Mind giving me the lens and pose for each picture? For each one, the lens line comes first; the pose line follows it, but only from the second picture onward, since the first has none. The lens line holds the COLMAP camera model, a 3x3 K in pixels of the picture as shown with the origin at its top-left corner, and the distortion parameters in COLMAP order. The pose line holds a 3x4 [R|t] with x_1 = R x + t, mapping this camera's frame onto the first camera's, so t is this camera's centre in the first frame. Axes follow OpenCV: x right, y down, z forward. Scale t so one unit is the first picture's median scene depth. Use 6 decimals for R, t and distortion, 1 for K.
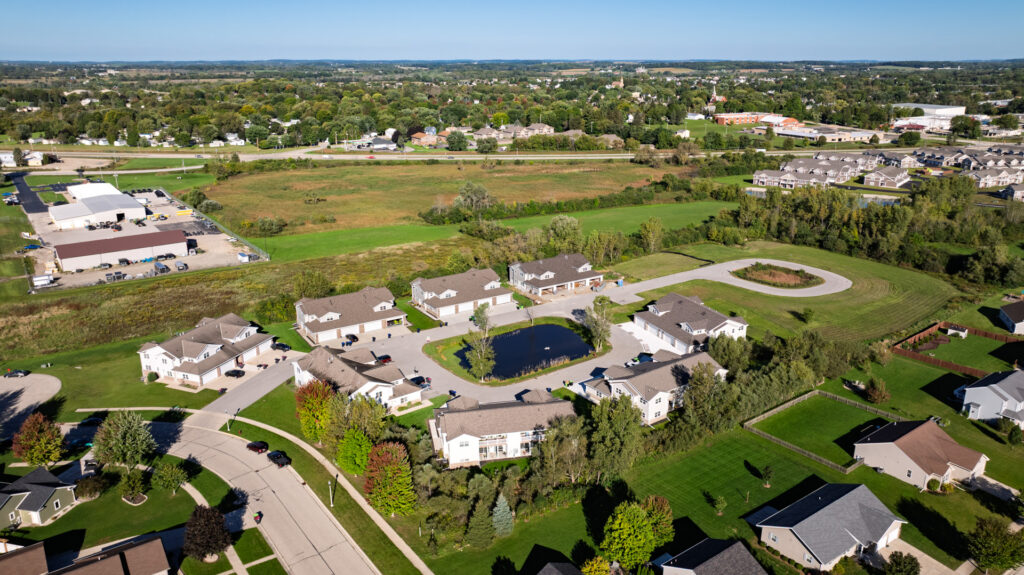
lens RADIAL K [[721.1, 0, 516.3], [0, 721.1, 286.8], [0, 0, 1]] dist [-0.017747, 0.003656]
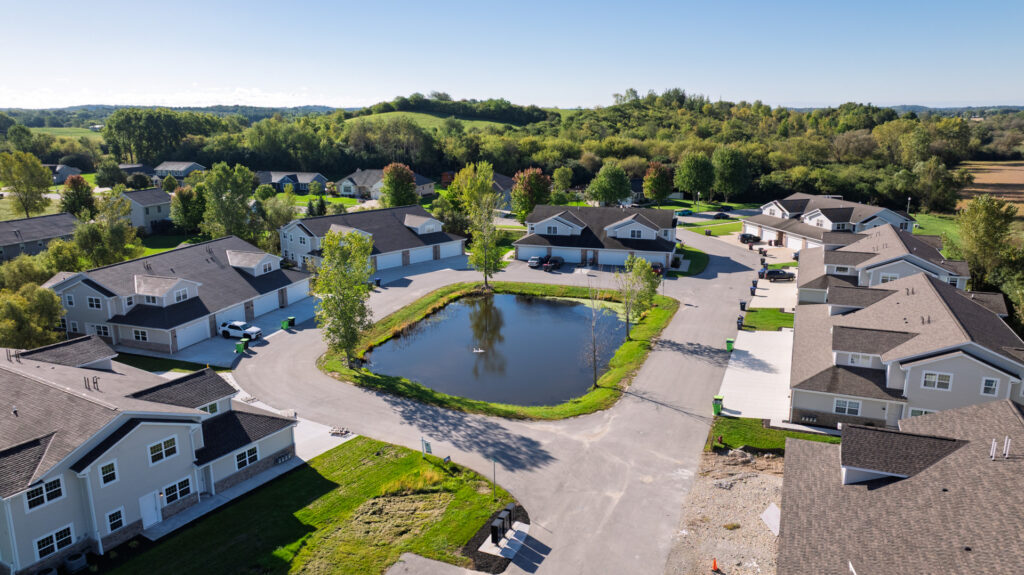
lens RADIAL K [[721.1, 0, 516.3], [0, 721.1, 286.8], [0, 0, 1]] dist [-0.017747, 0.003656]
pose [[-0.814935, 0.142862, -0.561669, 0.229476], [-0.171012, 0.866714, 0.468574, -0.135836], [0.553747, 0.477909, -0.681884, 1.165378]]
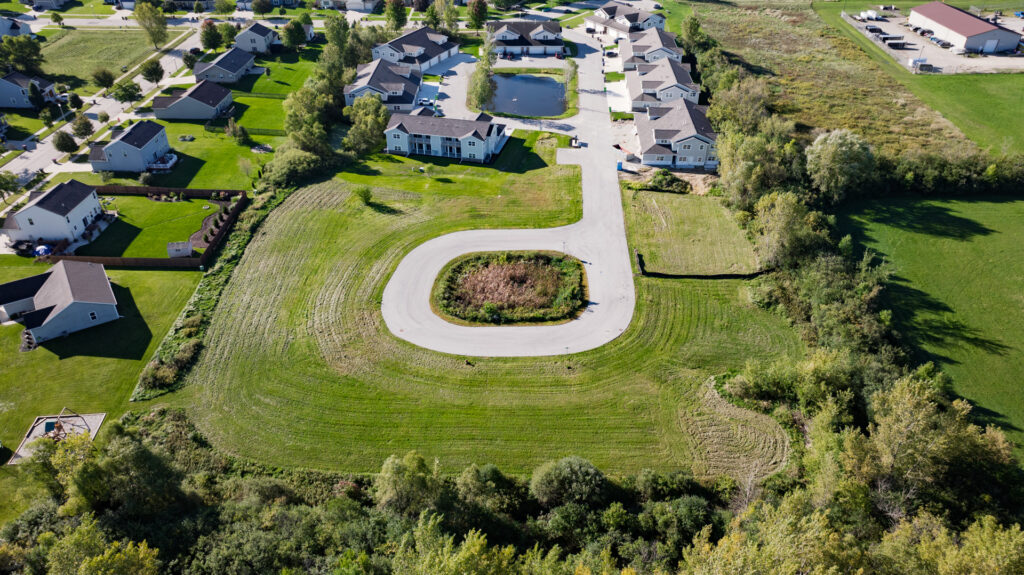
lens RADIAL K [[721.1, 0, 516.3], [0, 721.1, 286.8], [0, 0, 1]] dist [-0.017747, 0.003656]
pose [[-0.593431, 0.449533, -0.667653, 0.833409], [-0.244228, 0.689825, 0.681538, -0.434813], [0.766937, 0.567505, -0.299575, 1.362839]]
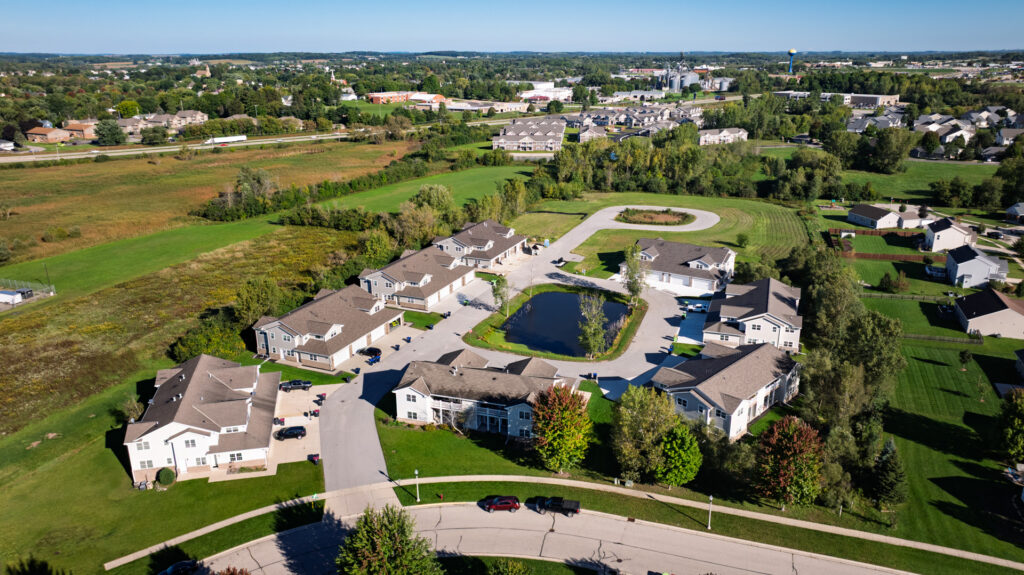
lens RADIAL K [[721.1, 0, 516.3], [0, 721.1, 286.8], [0, 0, 1]] dist [-0.017747, 0.003656]
pose [[0.828486, -0.174364, 0.532173, -0.446906], [0.169835, 0.983768, 0.057928, -0.012061], [-0.533636, 0.042389, 0.844651, 0.265324]]
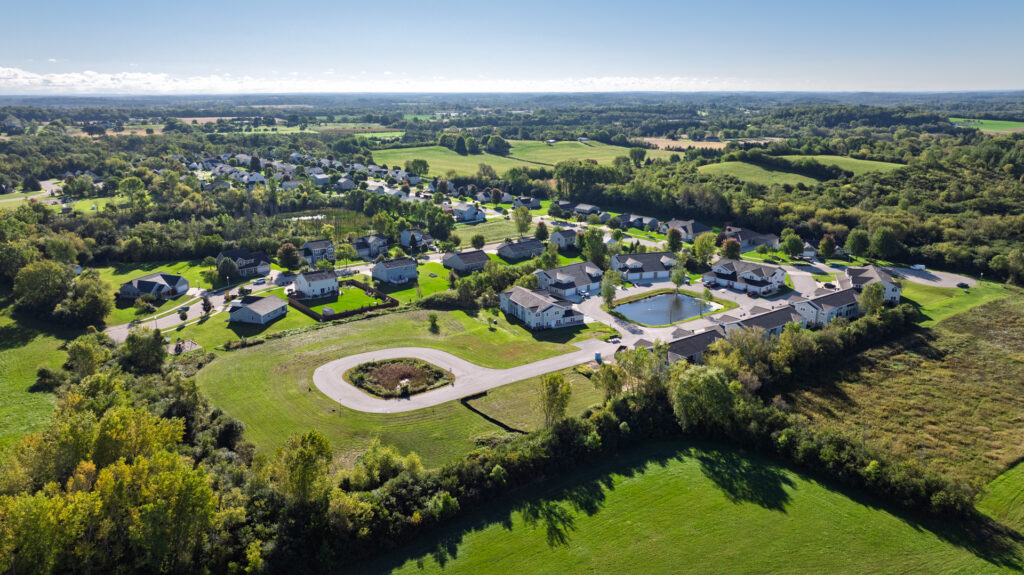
lens RADIAL K [[721.1, 0, 516.3], [0, 721.1, 286.8], [0, 0, 1]] dist [-0.017747, 0.003656]
pose [[-0.998517, 0.022916, -0.049375, 0.318233], [-0.007381, 0.841689, 0.539912, -0.606634], [0.053931, 0.539476, -0.840272, 1.889718]]
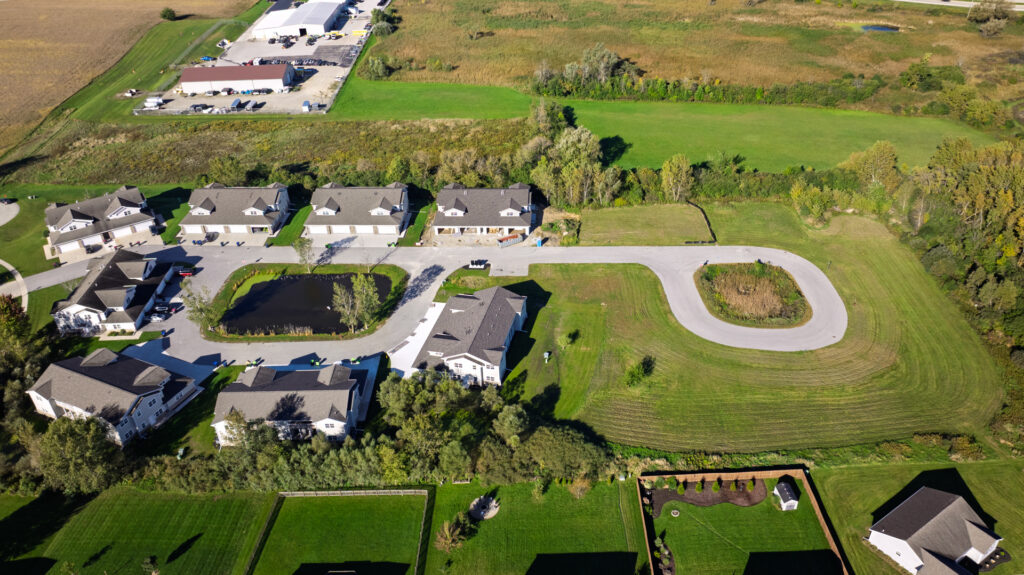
lens RADIAL K [[769.5, 0, 512.0], [0, 769.5, 287.5], [0, 0, 1]] dist [-0.006350, 0.000637]
pose [[0.799158, 0.309786, -0.515150, 0.652927], [-0.150066, 0.932662, 0.328059, -0.265868], [0.582088, -0.184865, 0.791832, 0.332773]]
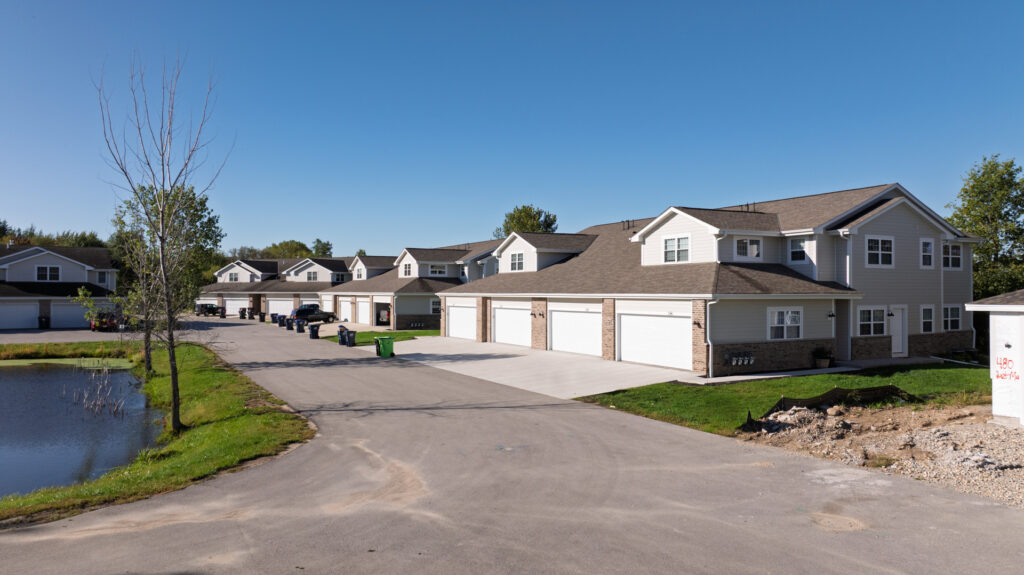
lens RADIAL K [[723.1, 0, 523.5], [0, 723.1, 283.7], [0, 0, 1]] dist [-0.034417, -0.000062]
pose [[-0.074591, -0.009014, -0.997173, 0.122088], [-0.303437, 0.952747, 0.014085, 0.014707], [0.949927, 0.303630, -0.073802, 1.032093]]
